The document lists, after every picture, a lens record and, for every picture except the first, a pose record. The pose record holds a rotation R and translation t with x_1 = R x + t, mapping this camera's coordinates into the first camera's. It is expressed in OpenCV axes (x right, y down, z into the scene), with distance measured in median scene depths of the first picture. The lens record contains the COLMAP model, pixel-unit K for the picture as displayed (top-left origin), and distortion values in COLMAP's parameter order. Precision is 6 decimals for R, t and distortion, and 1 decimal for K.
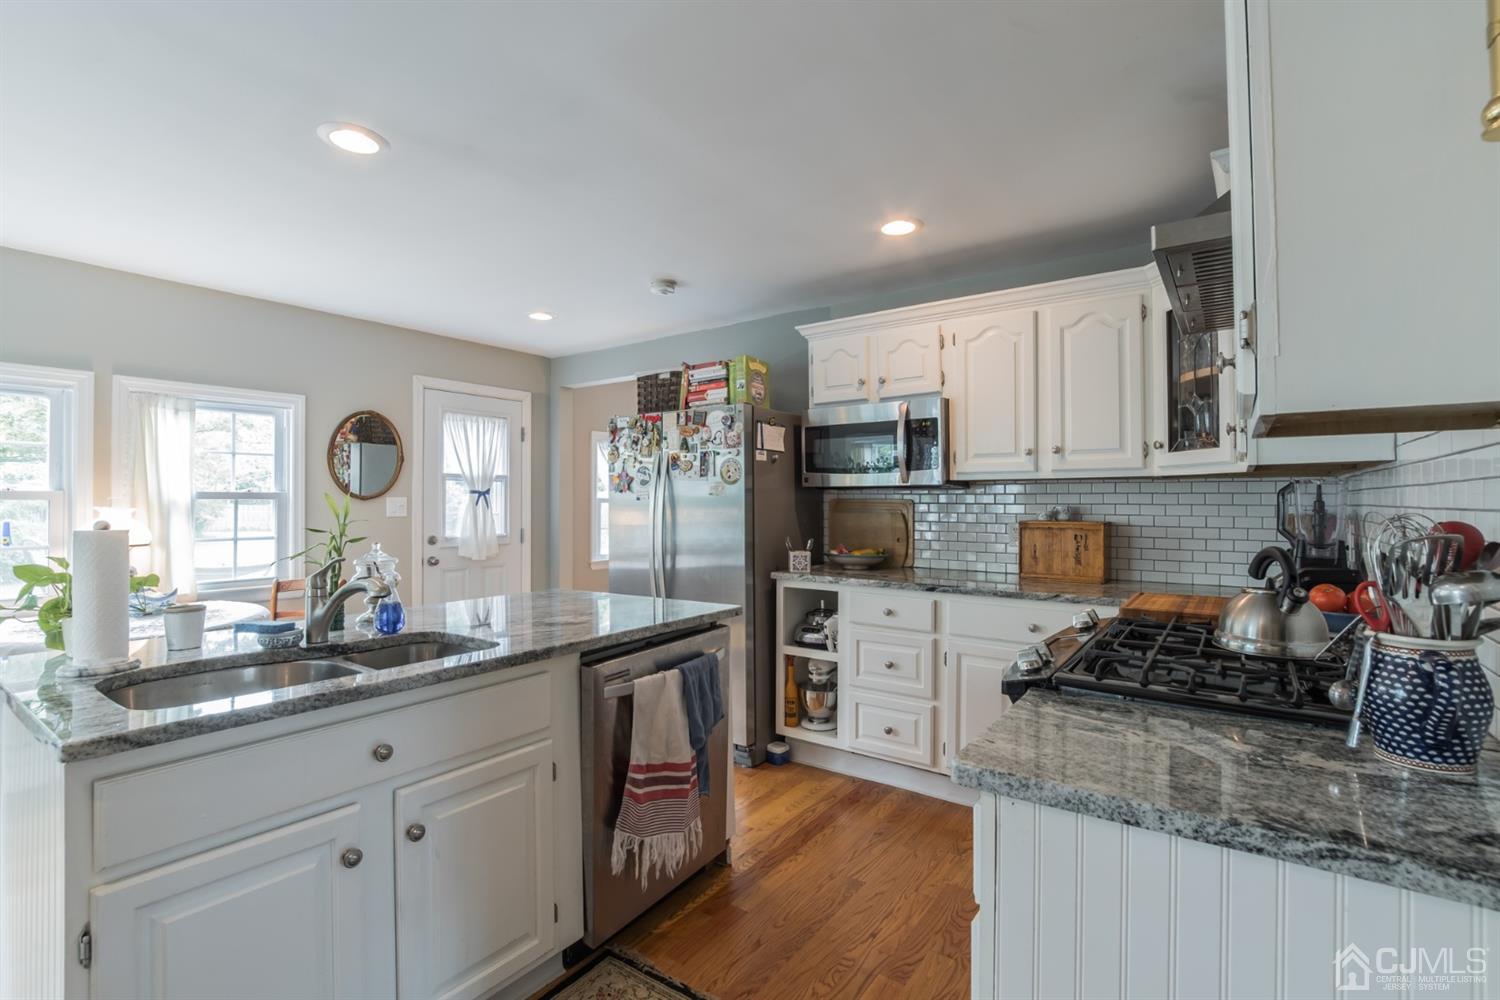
lens RADIAL K [[679.9, 0, 750.0], [0, 679.9, 500.0], [0, 0, 1]] dist [-0.015422, 0.000248]
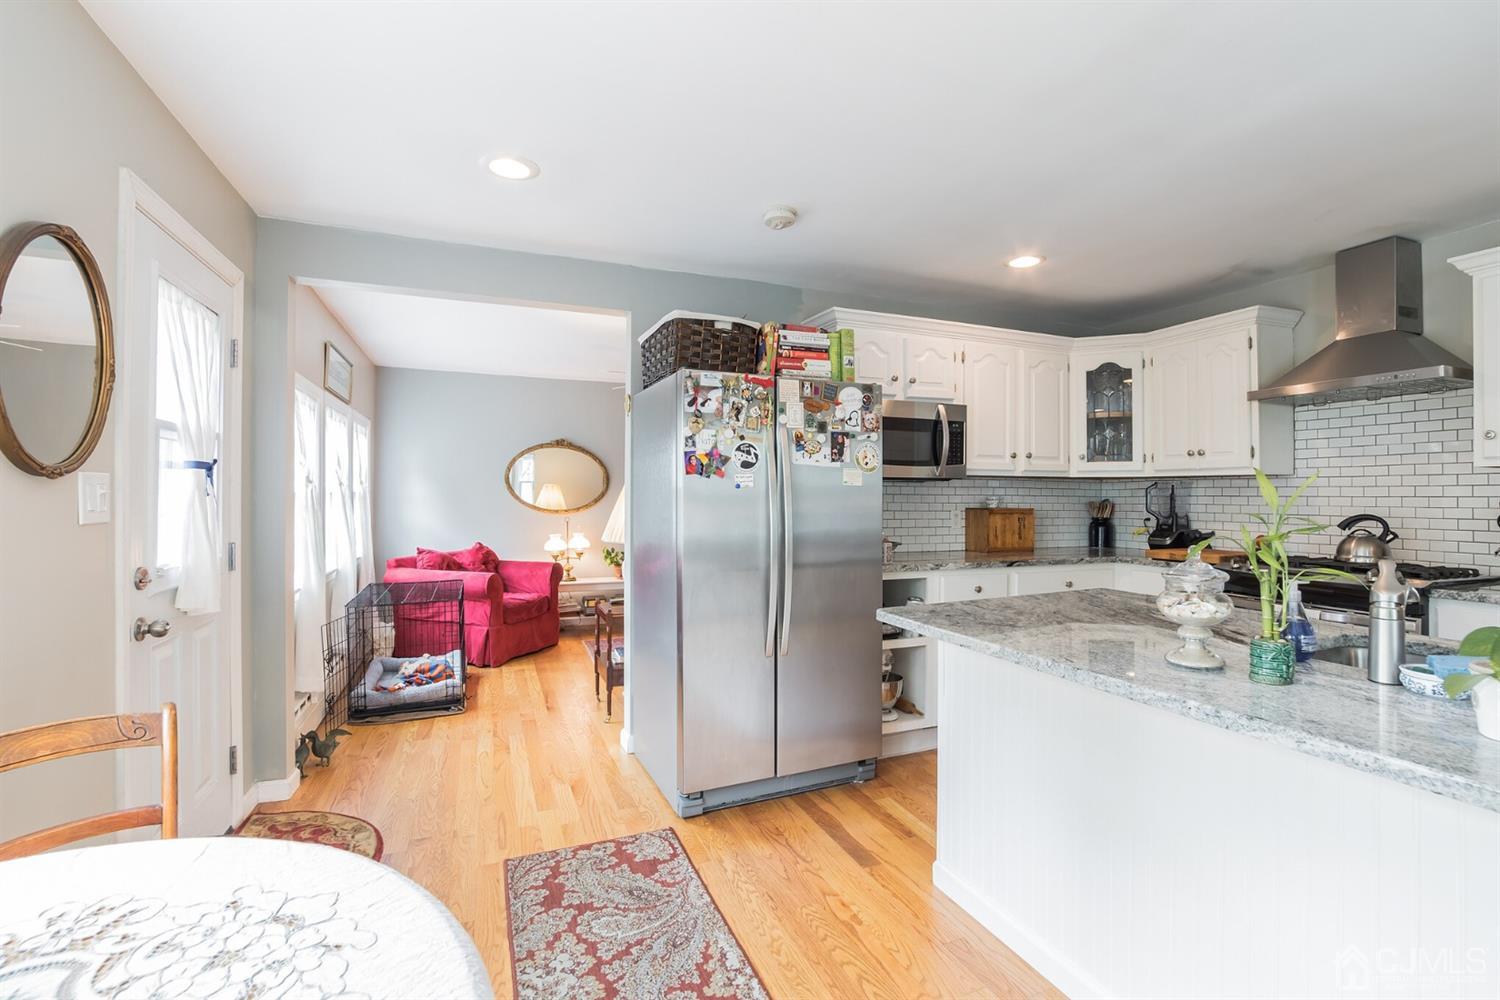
lens RADIAL K [[679.9, 0, 750.0], [0, 679.9, 500.0], [0, 0, 1]] dist [-0.015422, 0.000248]
pose [[0.525650, -0.002305, 0.850698, -0.810792], [-0.007961, 0.999939, 0.007629, 0.007843], [-0.850664, -0.010782, 0.525600, 0.609018]]
